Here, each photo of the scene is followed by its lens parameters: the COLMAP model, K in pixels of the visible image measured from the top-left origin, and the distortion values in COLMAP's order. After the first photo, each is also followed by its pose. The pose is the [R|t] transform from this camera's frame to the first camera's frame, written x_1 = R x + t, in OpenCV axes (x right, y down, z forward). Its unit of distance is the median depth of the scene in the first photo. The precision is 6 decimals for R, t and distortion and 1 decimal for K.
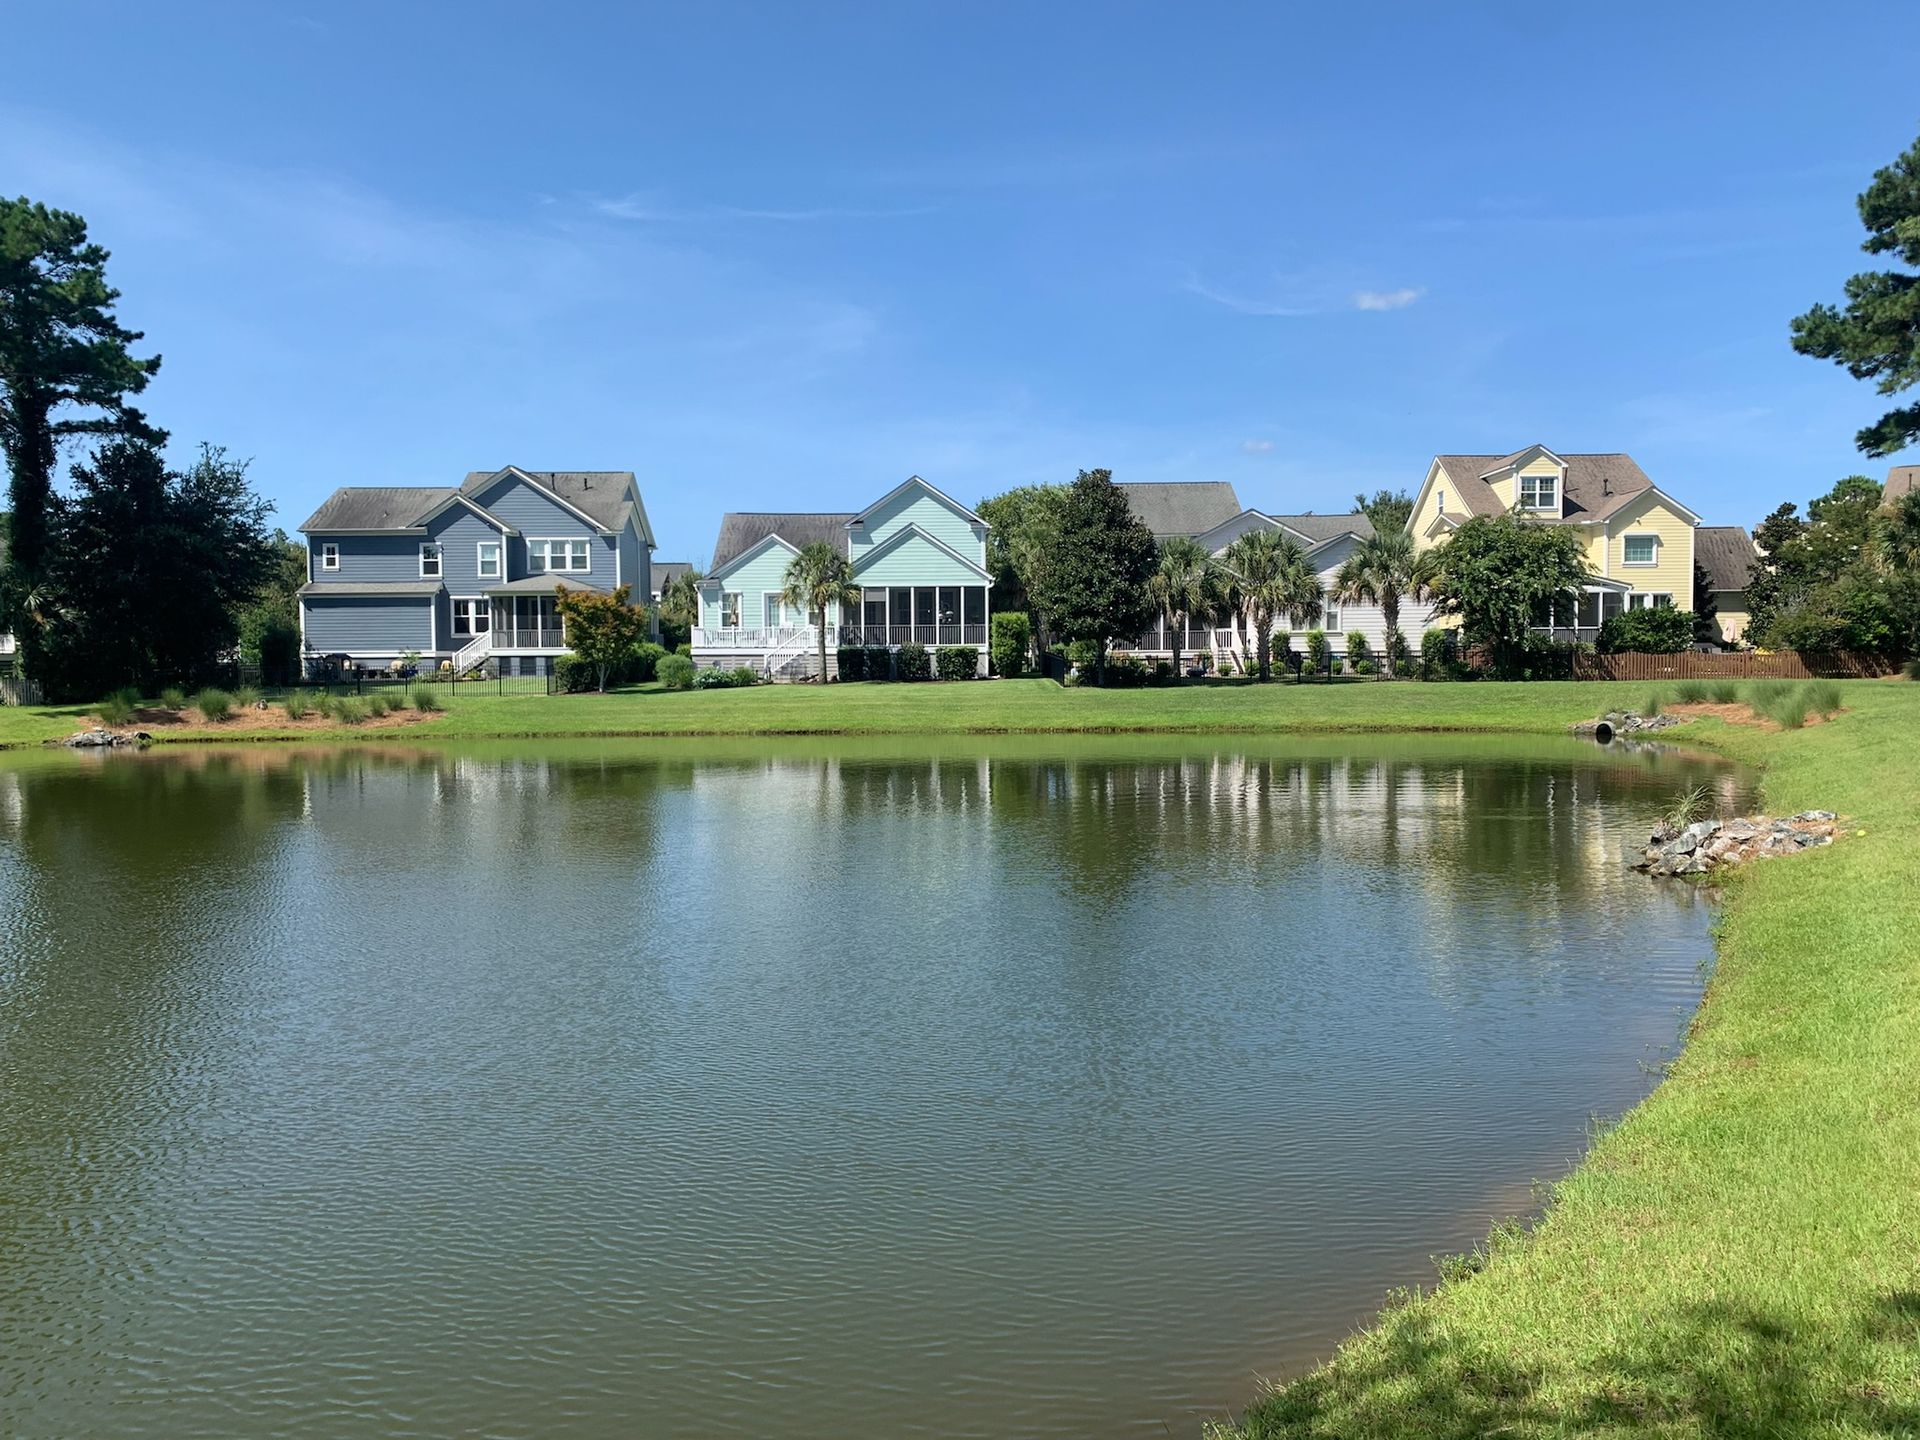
lens RADIAL K [[1410.3, 0, 963.6], [0, 1410.3, 708.6], [0, 0, 1]] dist [-0.003039, -0.004230]
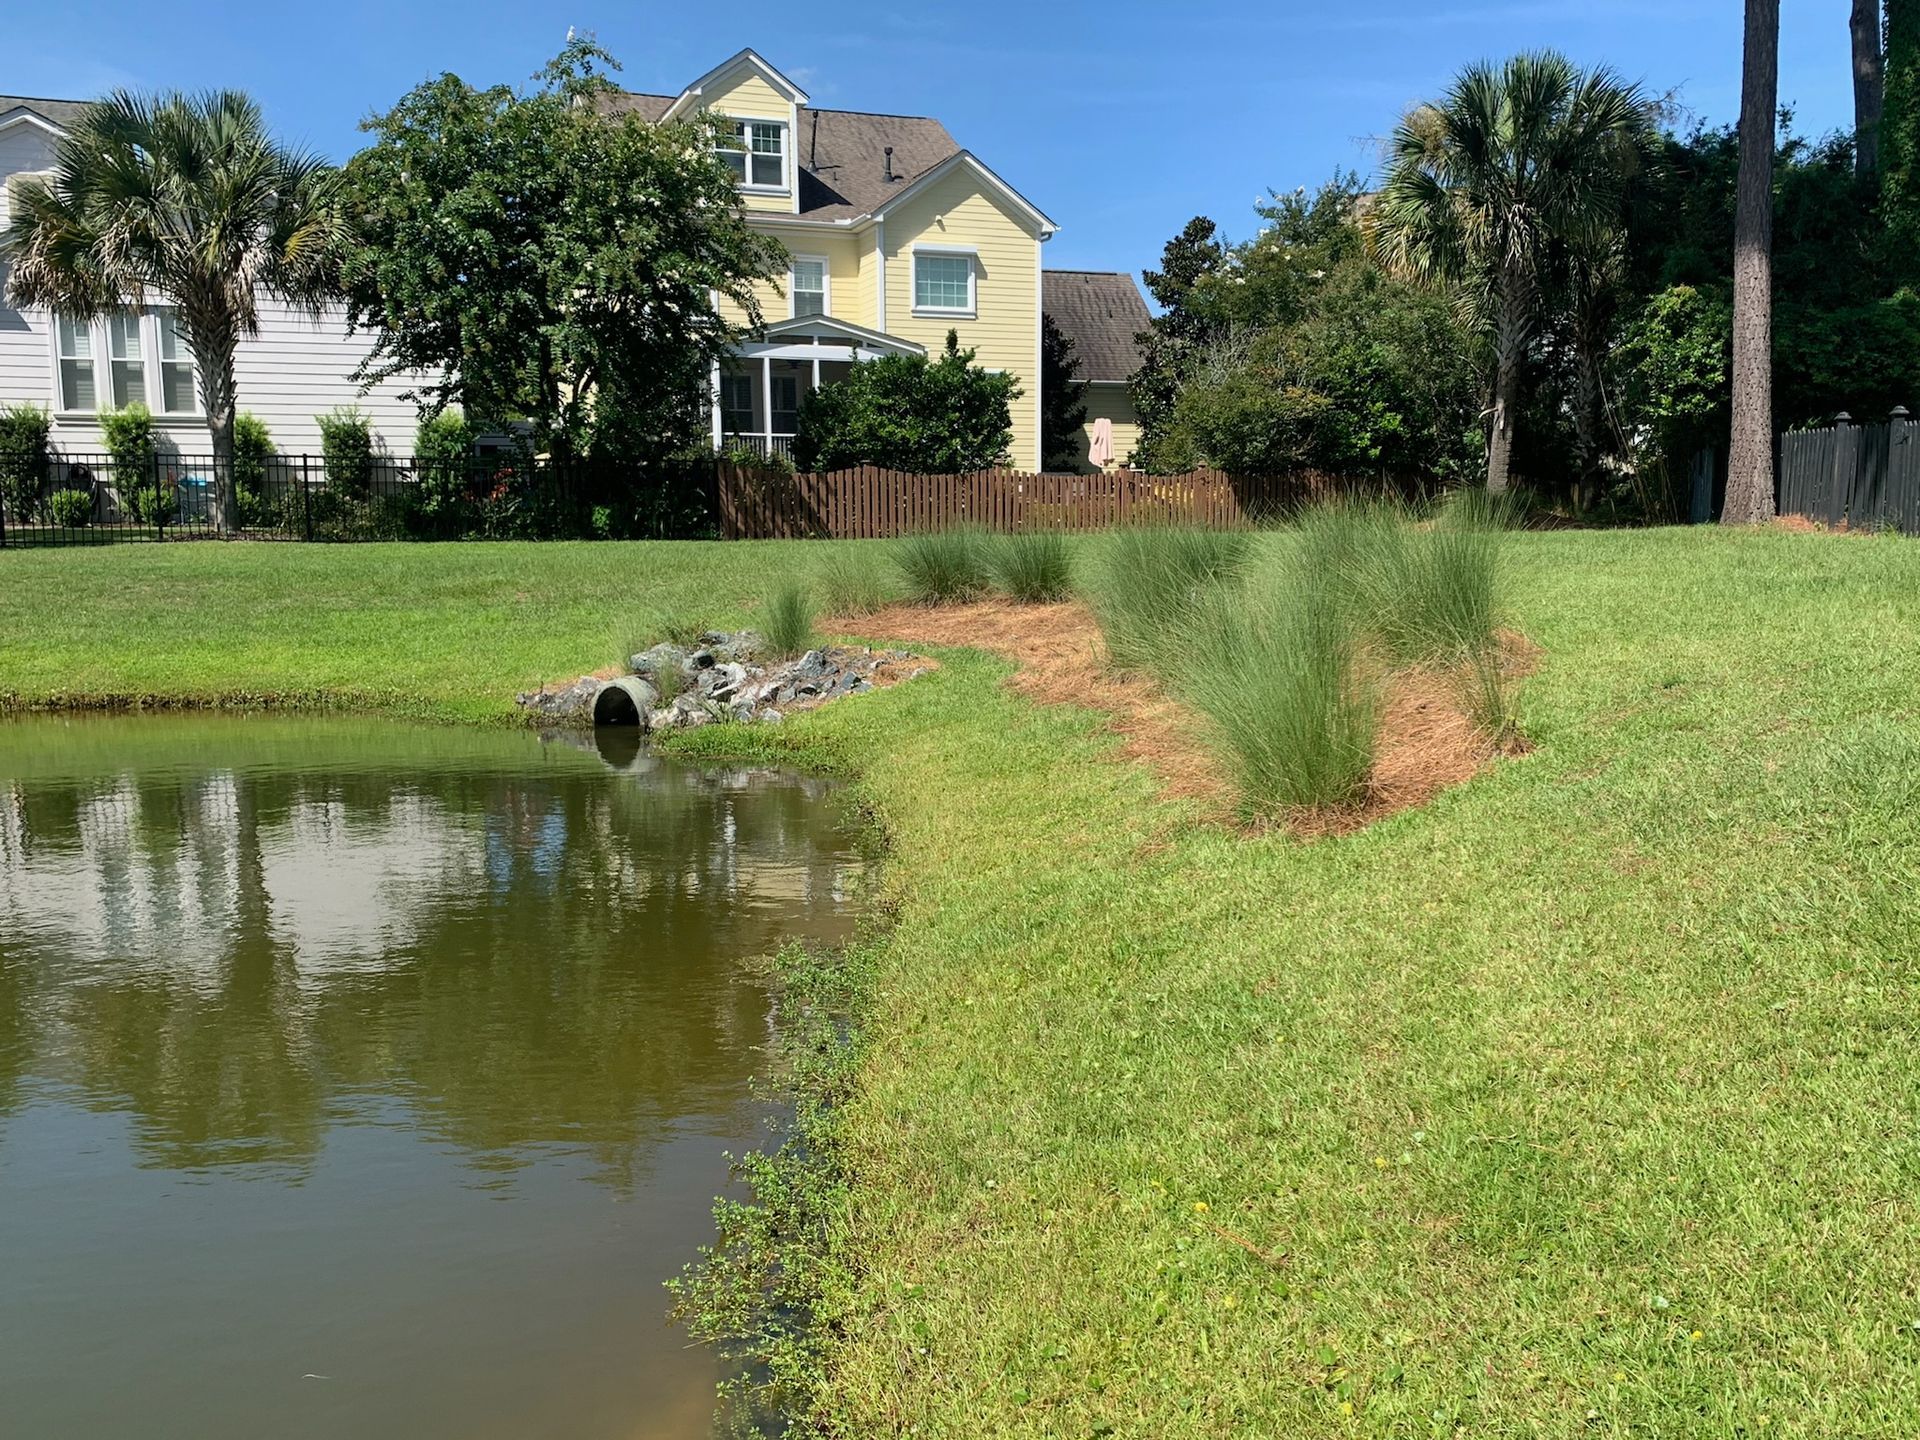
lens RADIAL K [[1410.3, 0, 956.6], [0, 1410.3, 722.2], [0, 0, 1]] dist [-0.003039, -0.004230]
pose [[0.932748, -0.048063, 0.357310, 0.343401], [0.013737, 0.995092, 0.097994, -0.006462], [-0.360267, -0.086495, 0.928831, 0.598251]]
